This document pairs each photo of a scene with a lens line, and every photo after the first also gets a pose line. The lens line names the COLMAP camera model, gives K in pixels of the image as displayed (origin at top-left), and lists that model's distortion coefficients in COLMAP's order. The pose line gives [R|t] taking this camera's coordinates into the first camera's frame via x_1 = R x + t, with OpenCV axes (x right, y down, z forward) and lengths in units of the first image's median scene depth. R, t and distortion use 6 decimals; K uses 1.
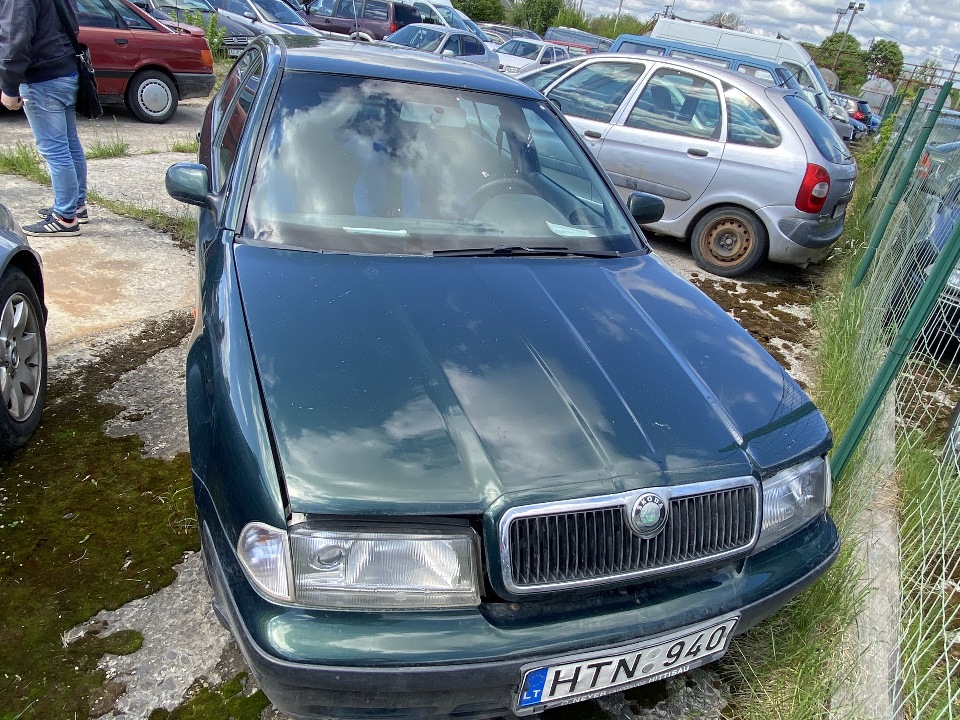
lens RADIAL K [[663.5, 0, 480.0], [0, 663.5, 360.0], [0, 0, 1]] dist [0.000966, -0.006045]
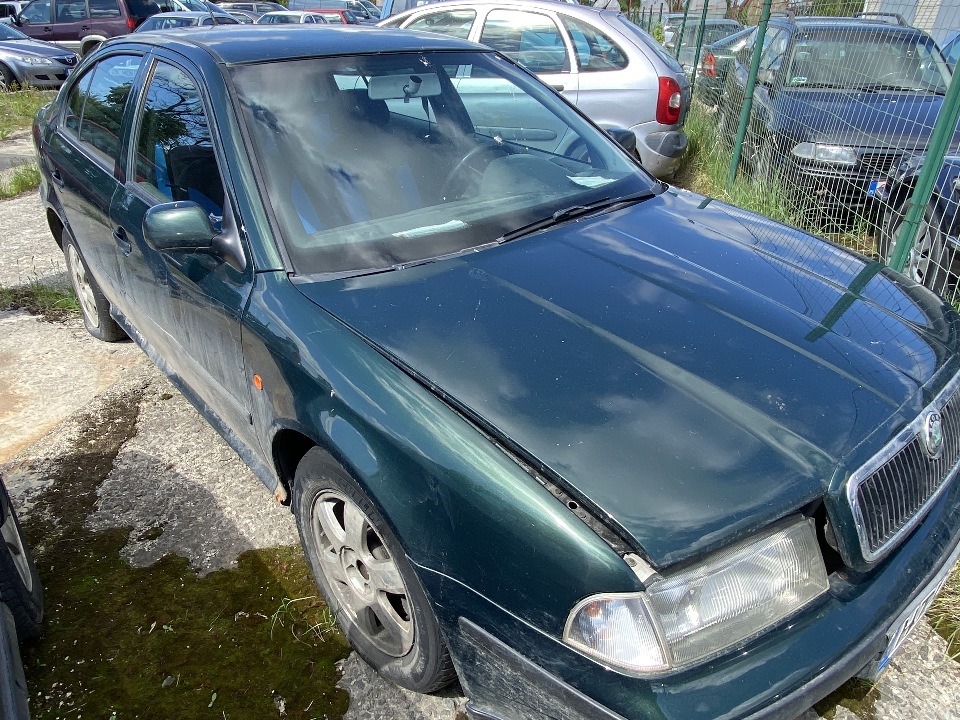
lens RADIAL K [[663.5, 0, 480.0], [0, 663.5, 360.0], [0, 0, 1]] dist [0.000966, -0.006045]
pose [[0.924709, -0.291064, 0.245345, -0.256581], [0.279728, 0.956685, 0.080661, -0.060357], [-0.258196, -0.005958, 0.966074, 0.110660]]
